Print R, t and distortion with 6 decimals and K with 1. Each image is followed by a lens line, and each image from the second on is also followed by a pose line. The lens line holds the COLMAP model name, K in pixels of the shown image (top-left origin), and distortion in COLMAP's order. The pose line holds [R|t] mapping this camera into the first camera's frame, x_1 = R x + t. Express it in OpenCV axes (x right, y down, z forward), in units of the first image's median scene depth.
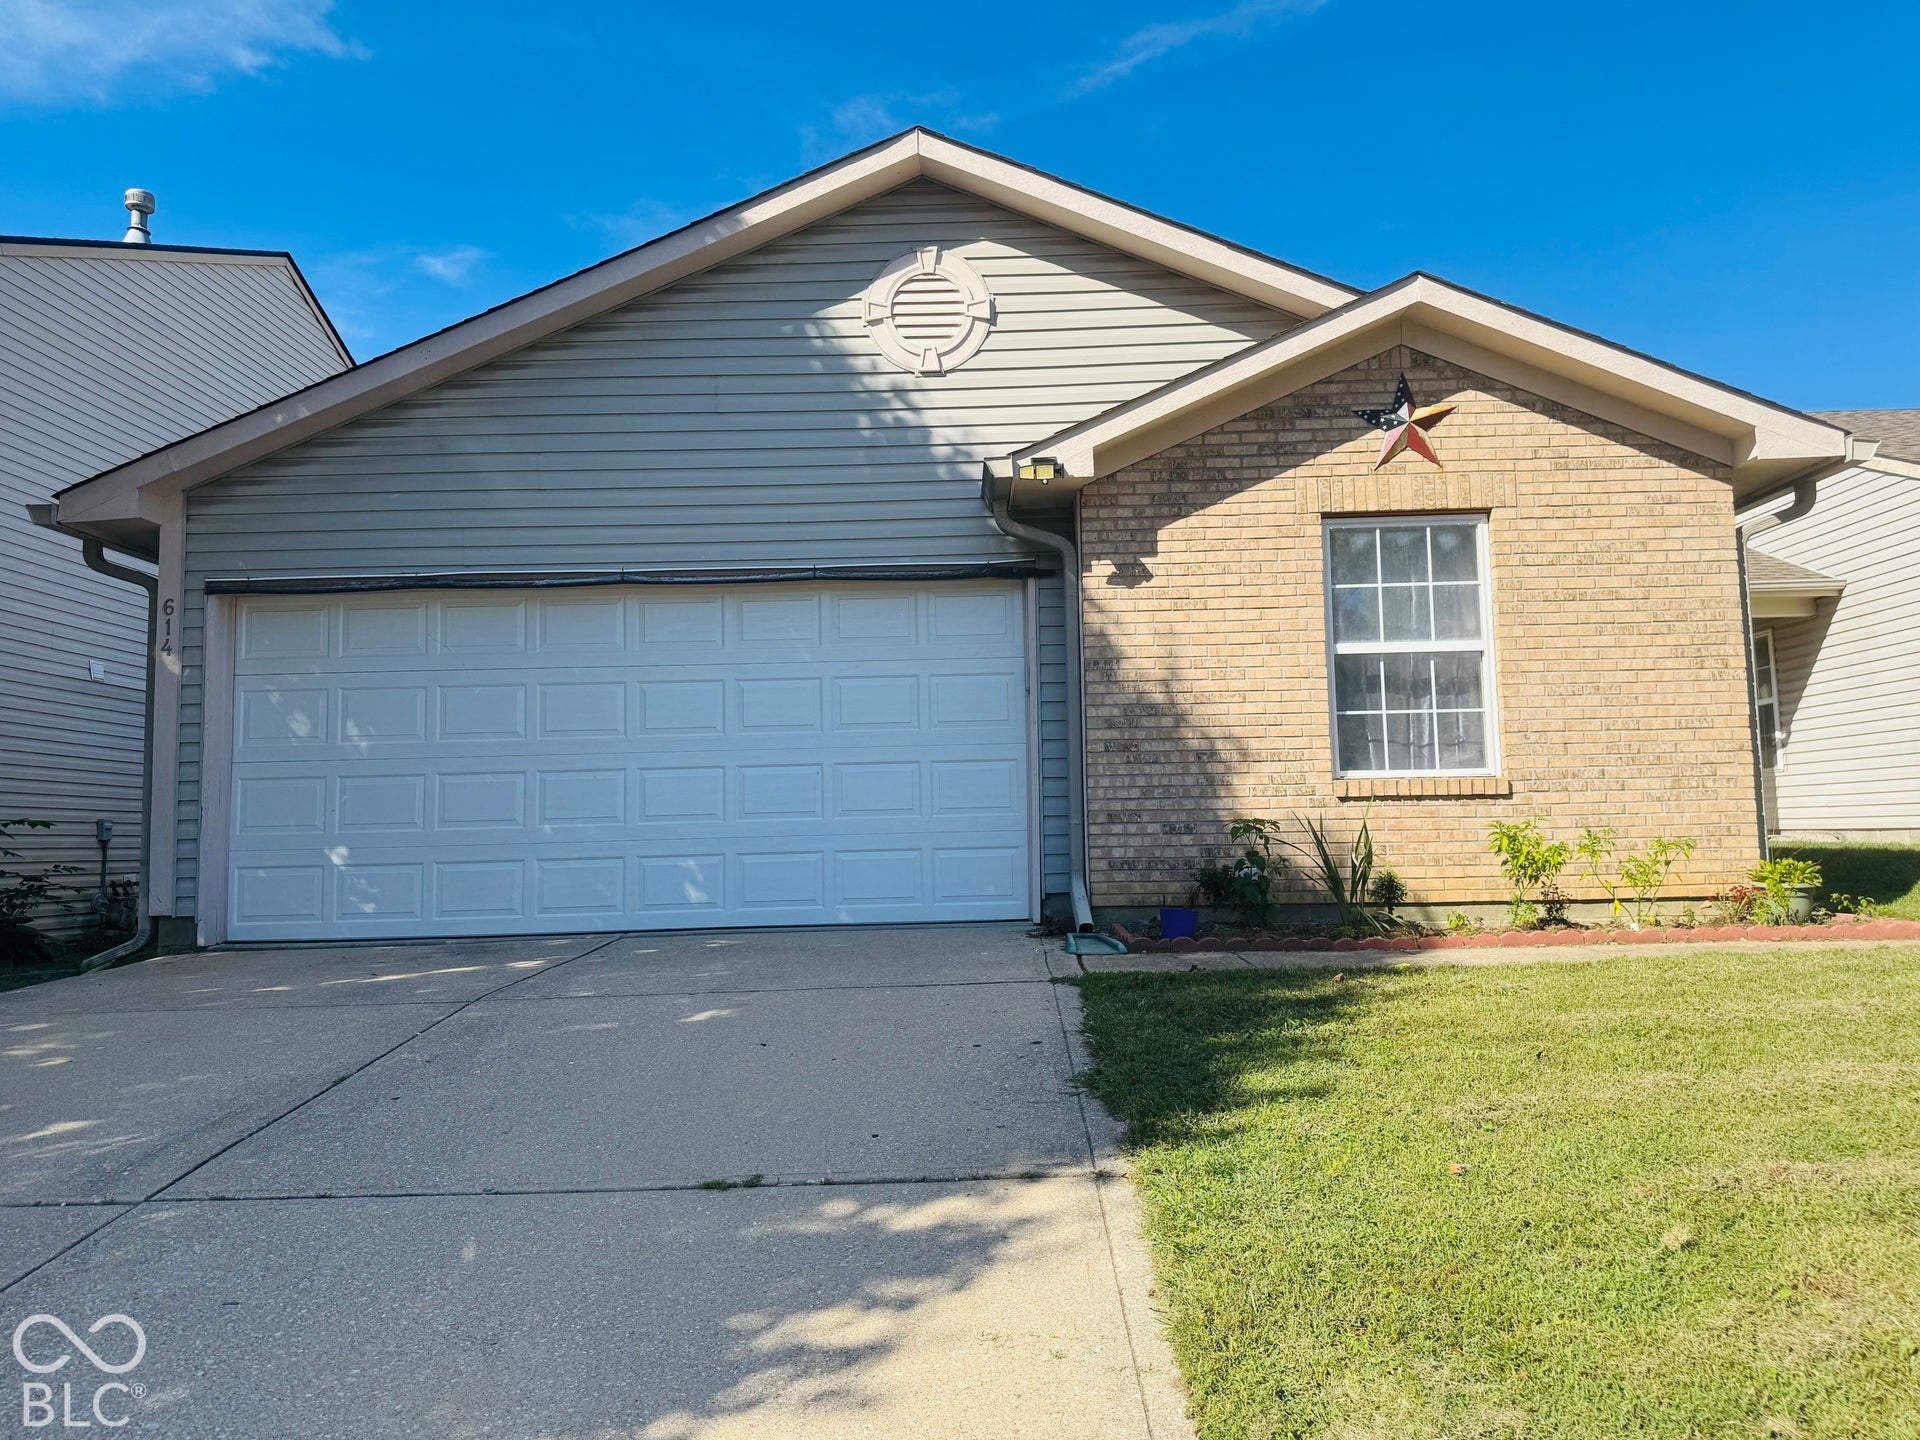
lens RADIAL K [[1316.4, 0, 960.0], [0, 1316.4, 720.0], [0, 0, 1]] dist [0.157897, -0.260384]
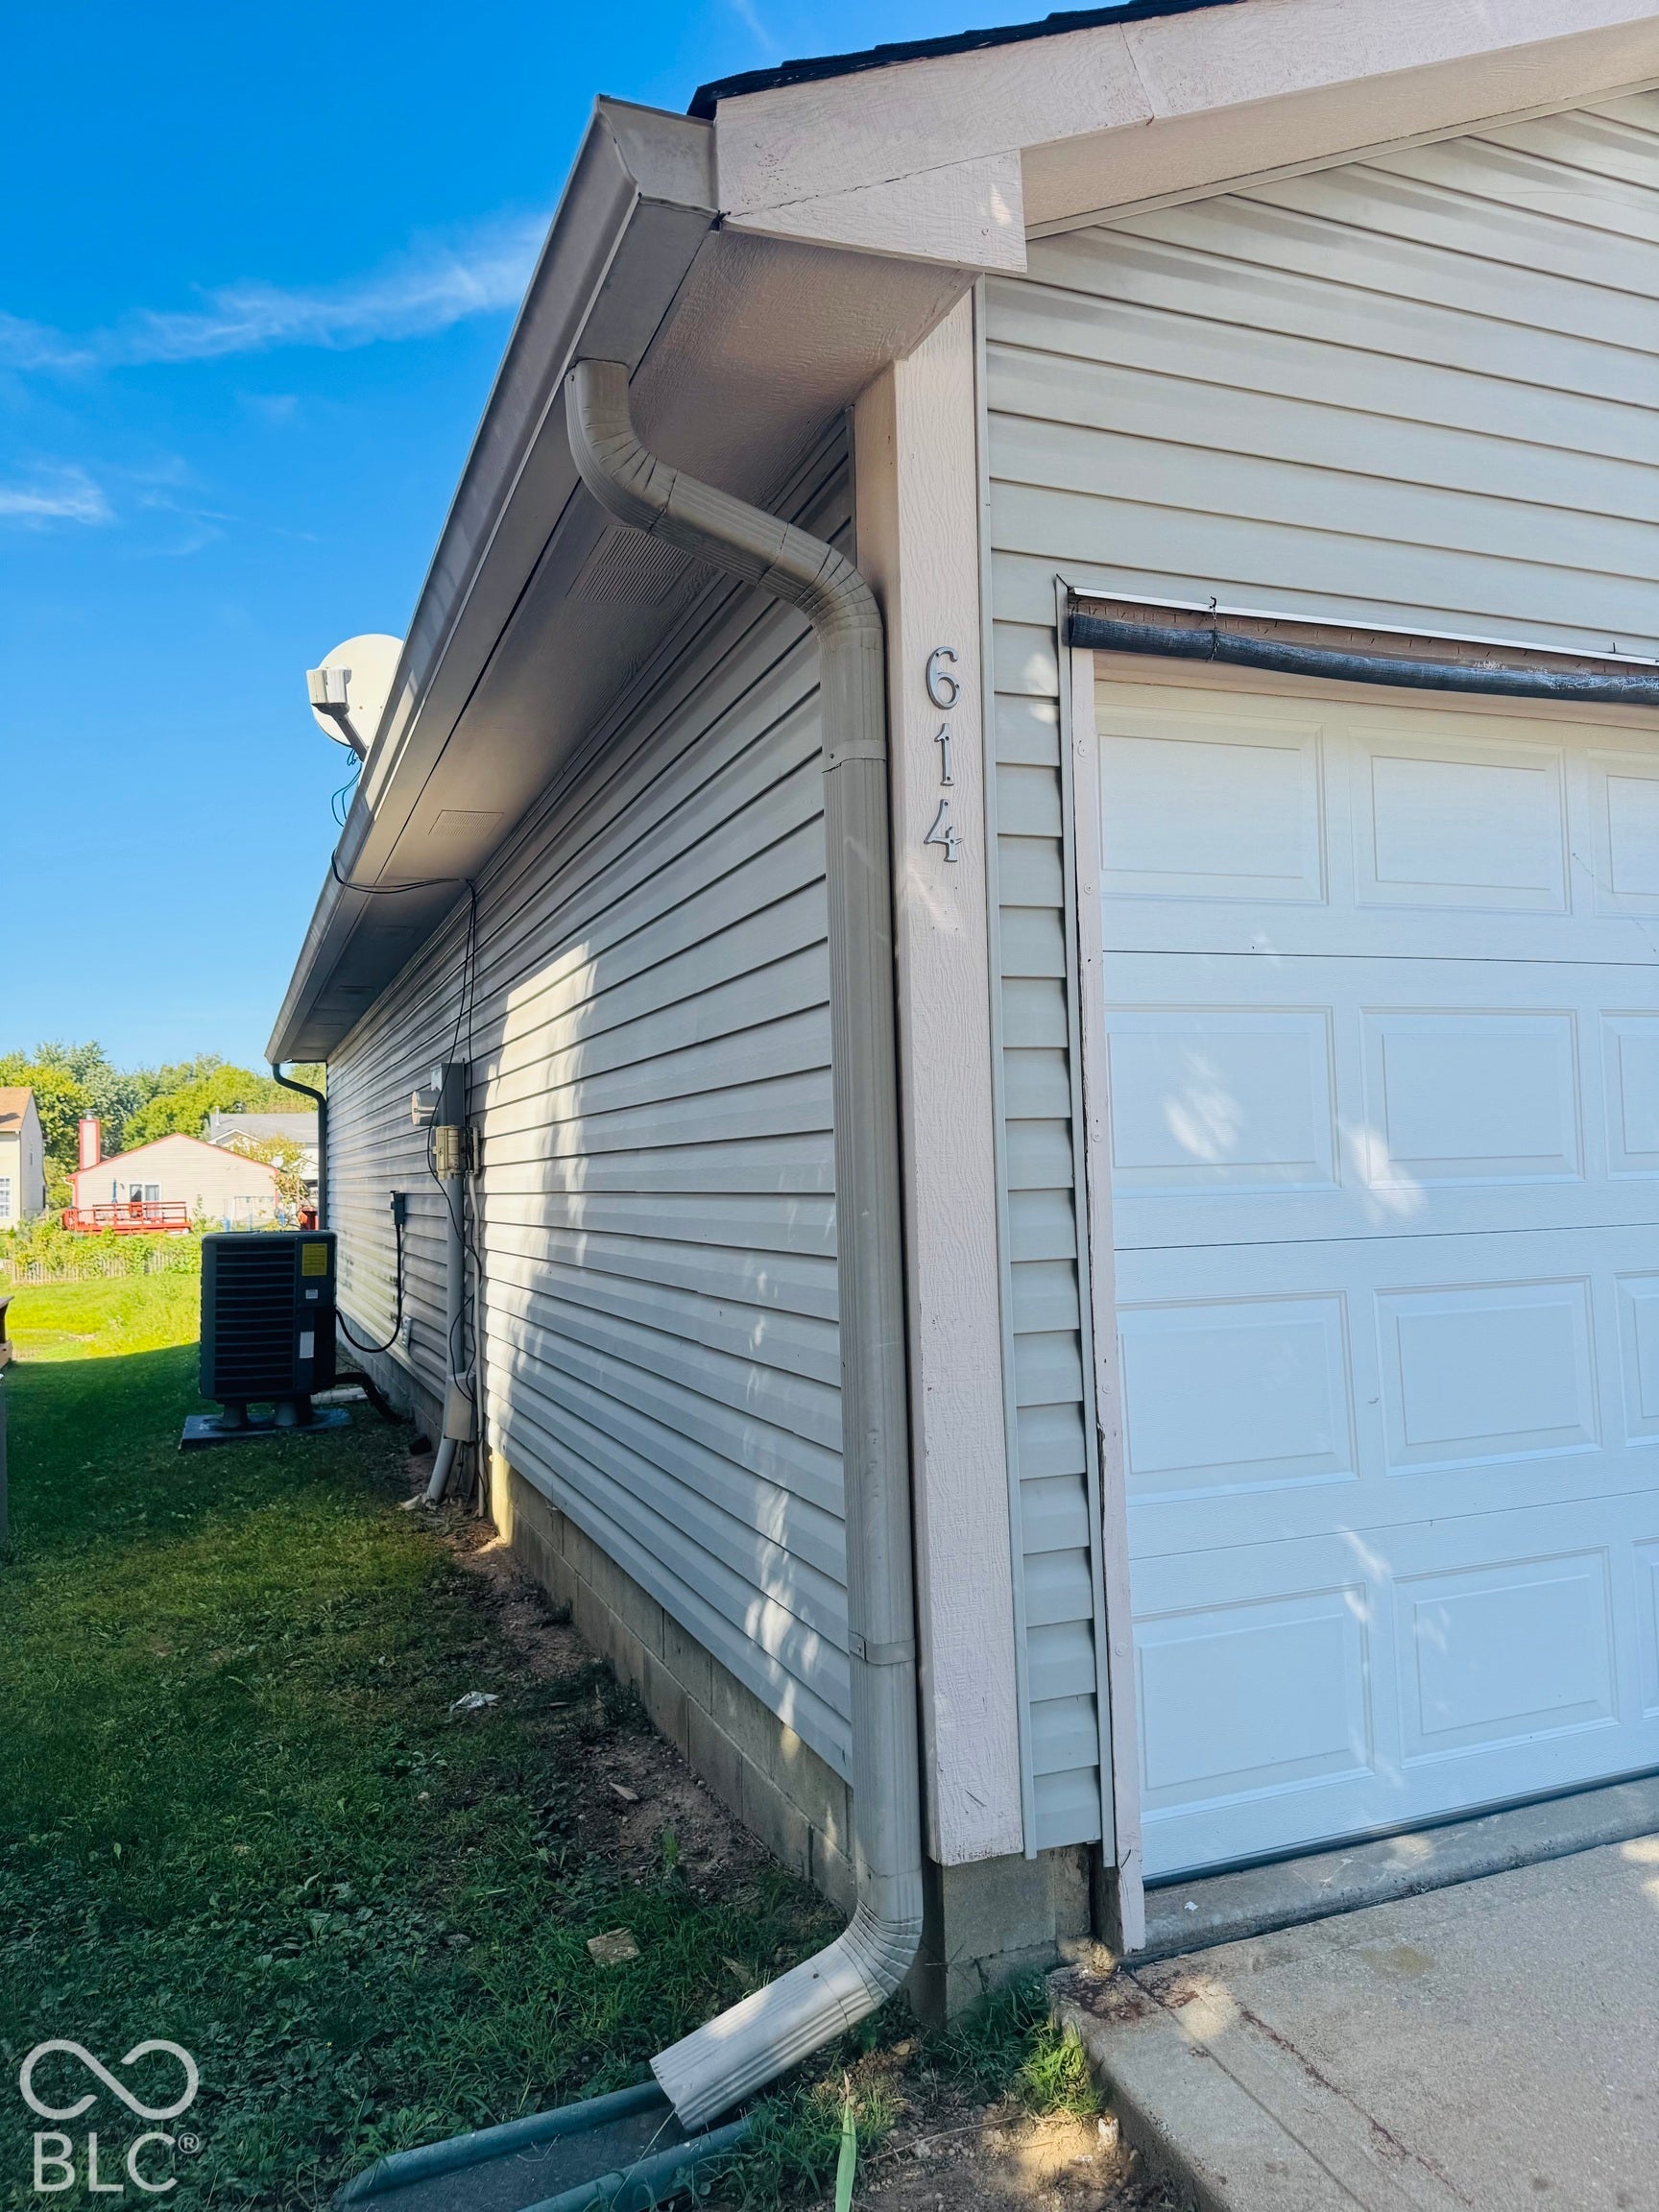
lens RADIAL K [[1516.6, 0, 825.7], [0, 1516.6, 1143.2], [0, 0, 1]] dist [0.157897, -0.260384]
pose [[0.921238, 0.005522, 0.388961, -0.764145], [-0.028688, 0.998141, 0.053775, -0.008838], [-0.387941, -0.060698, 0.919684, 0.766615]]
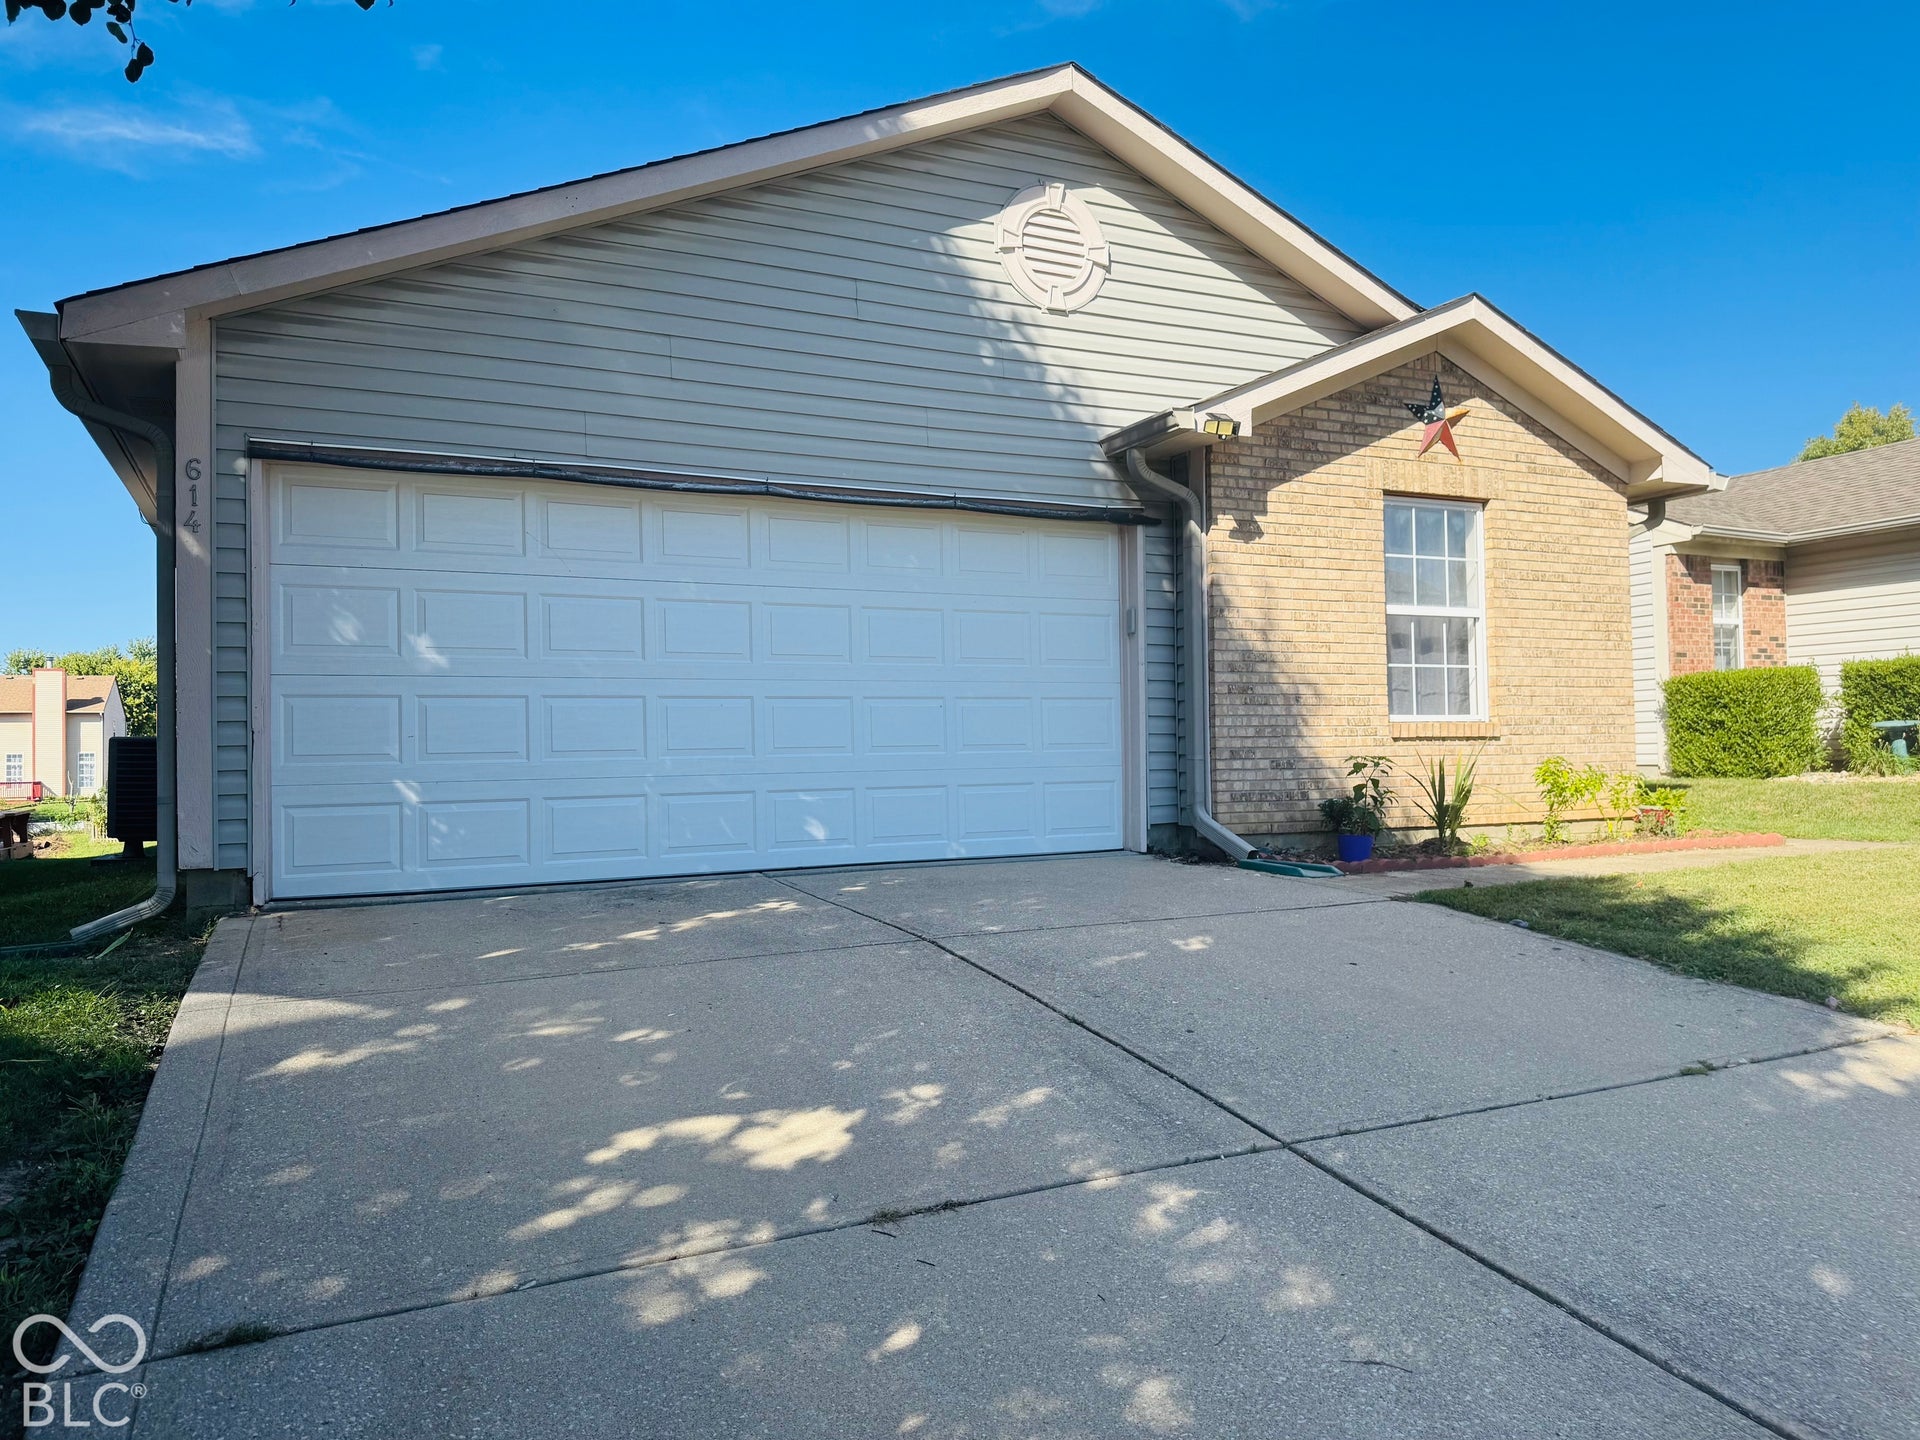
lens RADIAL K [[1353.1, 0, 960.0], [0, 1353.1, 720.0], [0, 0, 1]] dist [0.106969, -0.132270]
pose [[0.895670, 0.019201, 0.444304, -0.572202], [-0.040076, 0.998487, 0.037638, 0.012515], [-0.442909, -0.051517, 0.895085, 0.098060]]
